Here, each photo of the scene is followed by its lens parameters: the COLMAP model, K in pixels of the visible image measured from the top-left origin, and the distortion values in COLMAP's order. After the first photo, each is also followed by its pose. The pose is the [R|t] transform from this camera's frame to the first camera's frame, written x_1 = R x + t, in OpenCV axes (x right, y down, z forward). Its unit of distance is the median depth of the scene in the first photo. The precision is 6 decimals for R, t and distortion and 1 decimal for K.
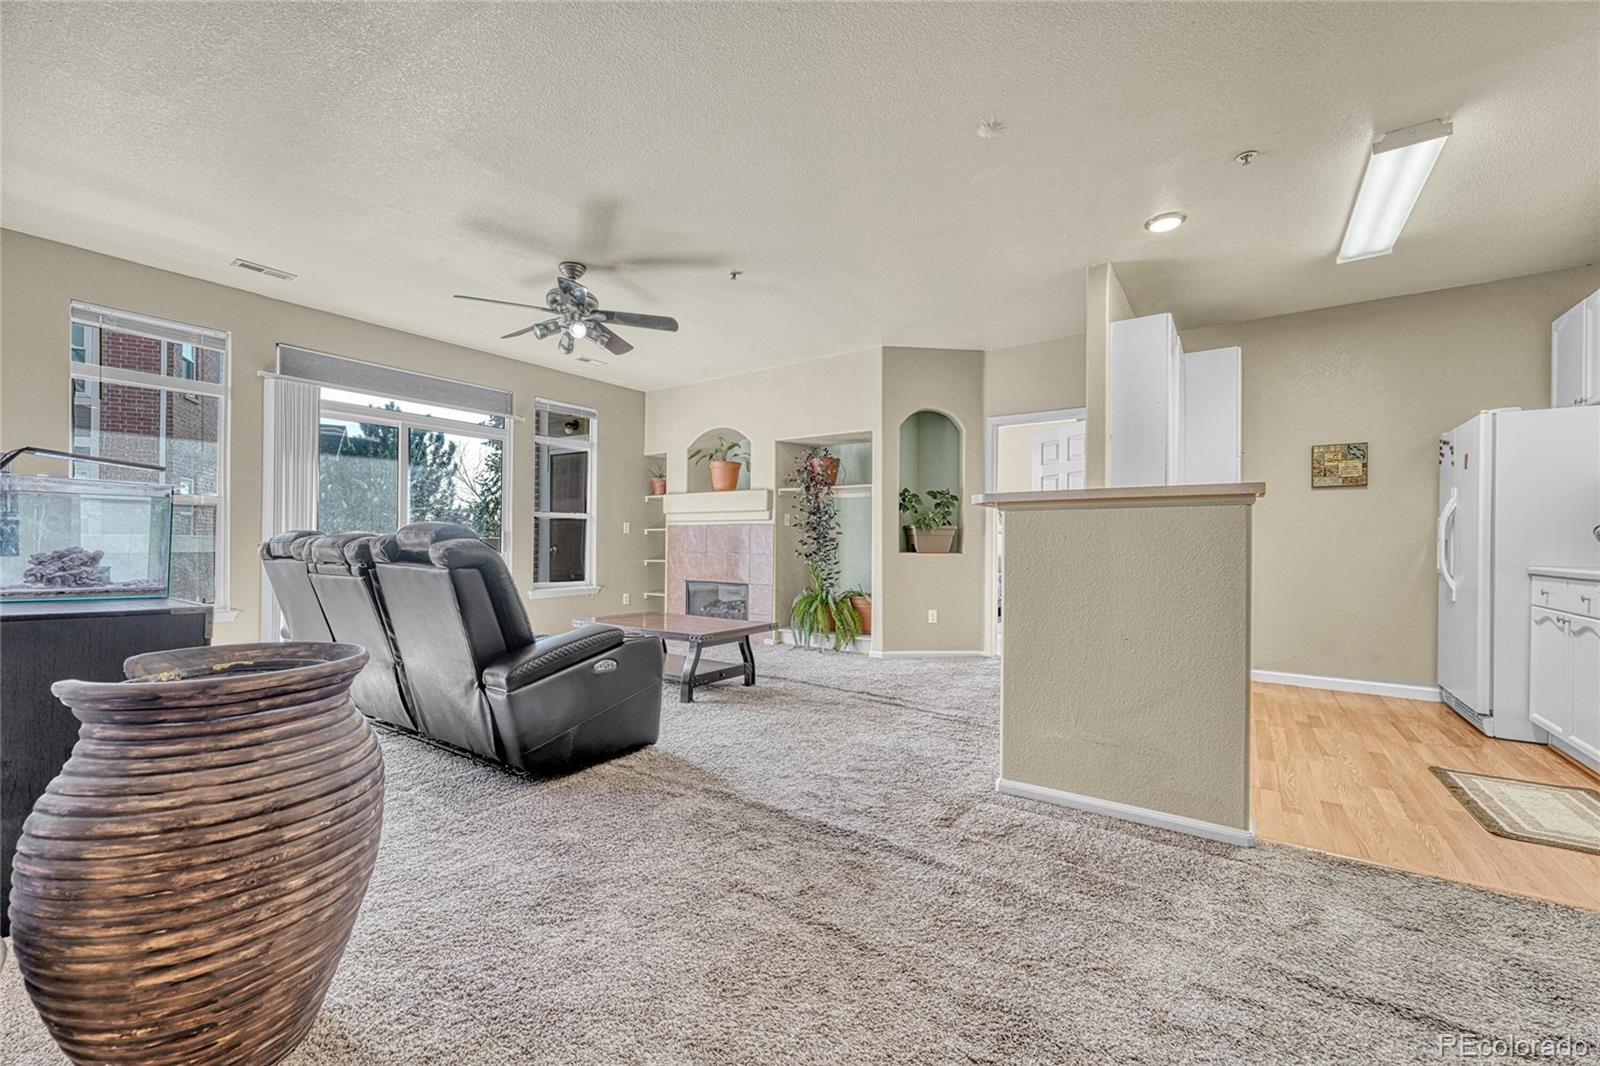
lens RADIAL K [[633.2, 0, 797.2], [0, 633.2, 542.3], [0, 0, 1]] dist [-0.001360, 0.000153]
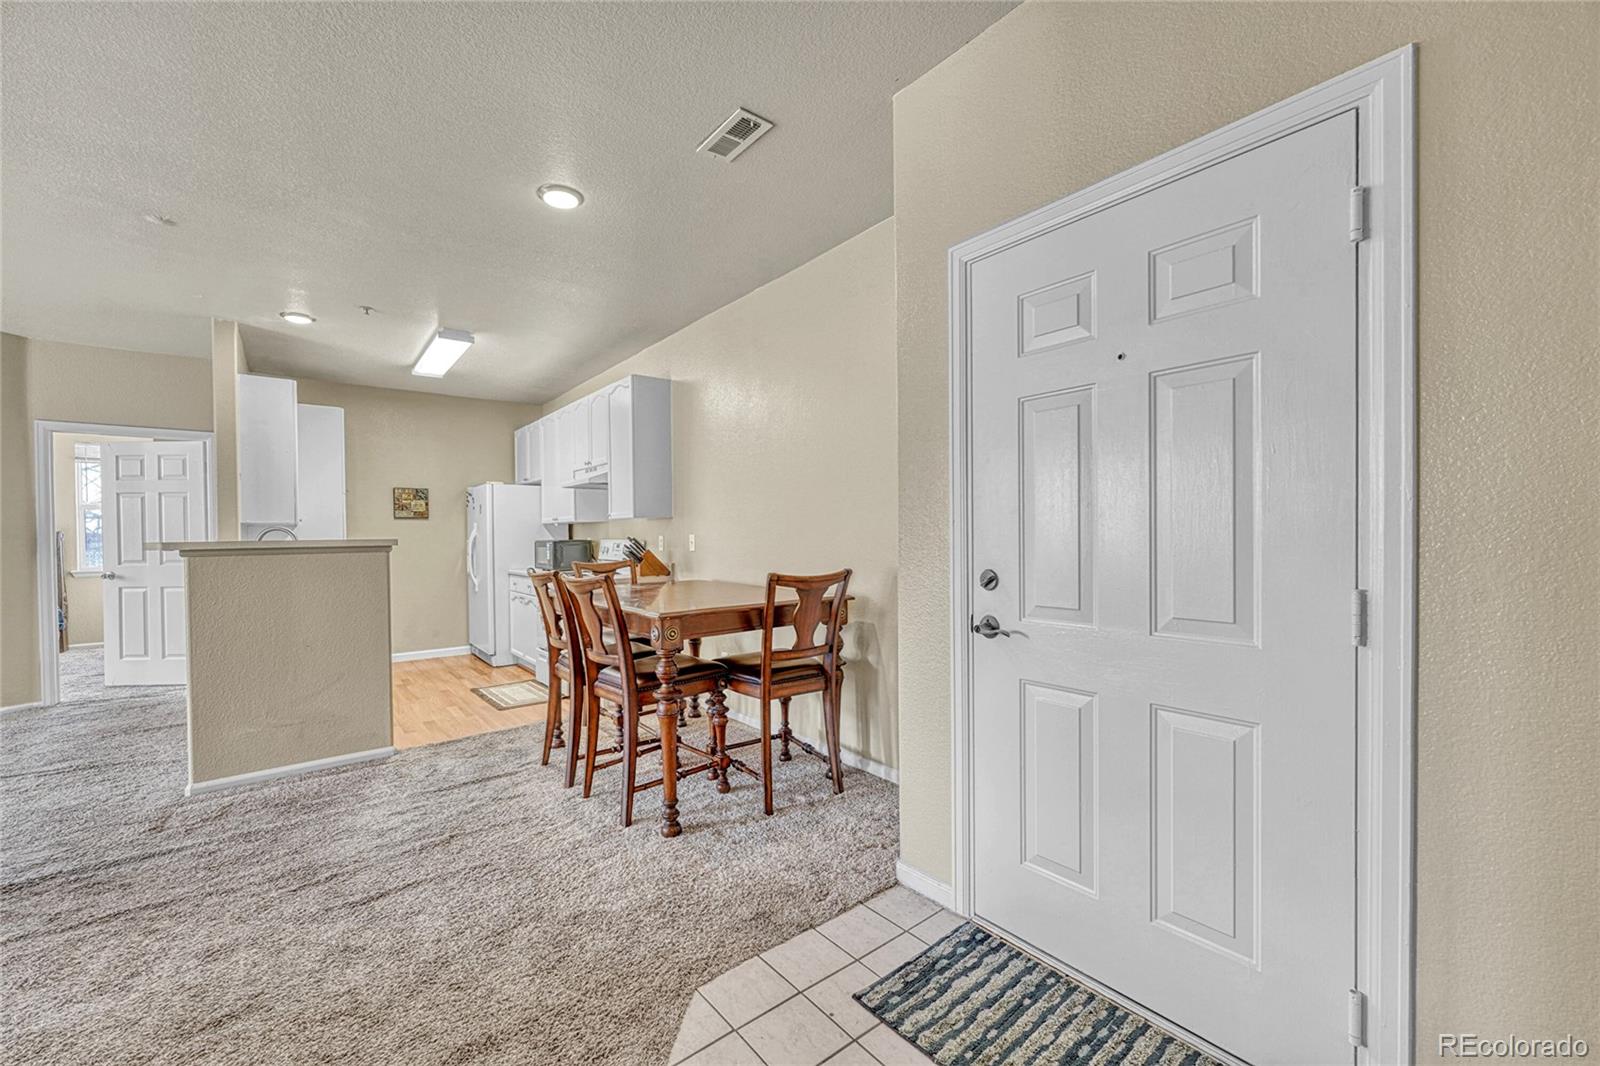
lens RADIAL K [[633.2, 0, 797.2], [0, 633.2, 542.3], [0, 0, 1]] dist [-0.001360, 0.000153]
pose [[0.277863, -0.021662, 0.960377, -0.354518], [0.014321, 0.999728, 0.018406, -0.059684], [-0.960514, 0.008639, 0.278097, -0.301049]]
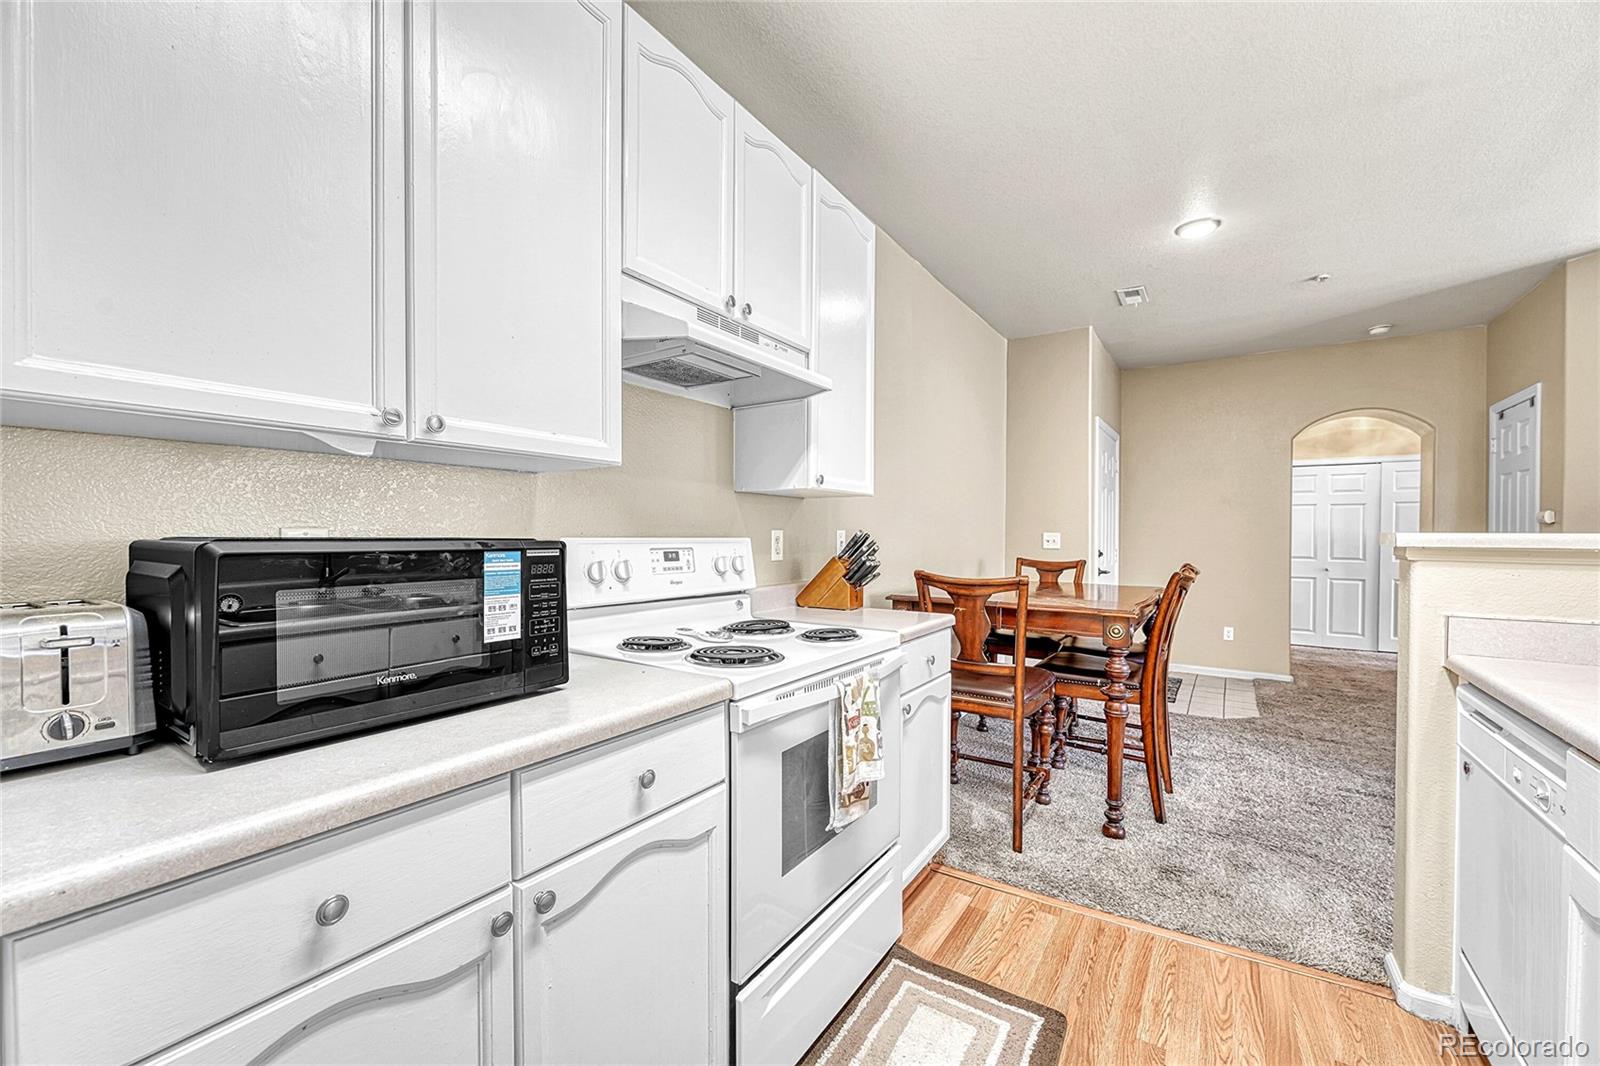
lens RADIAL K [[633.2, 0, 797.2], [0, 633.2, 542.3], [0, 0, 1]] dist [-0.001360, 0.000153]
pose [[-0.999752, -0.013430, -0.017758, 0.916271], [-0.013638, 0.999839, 0.011669, -0.048286], [0.017598, 0.011909, -0.999774, 1.093794]]
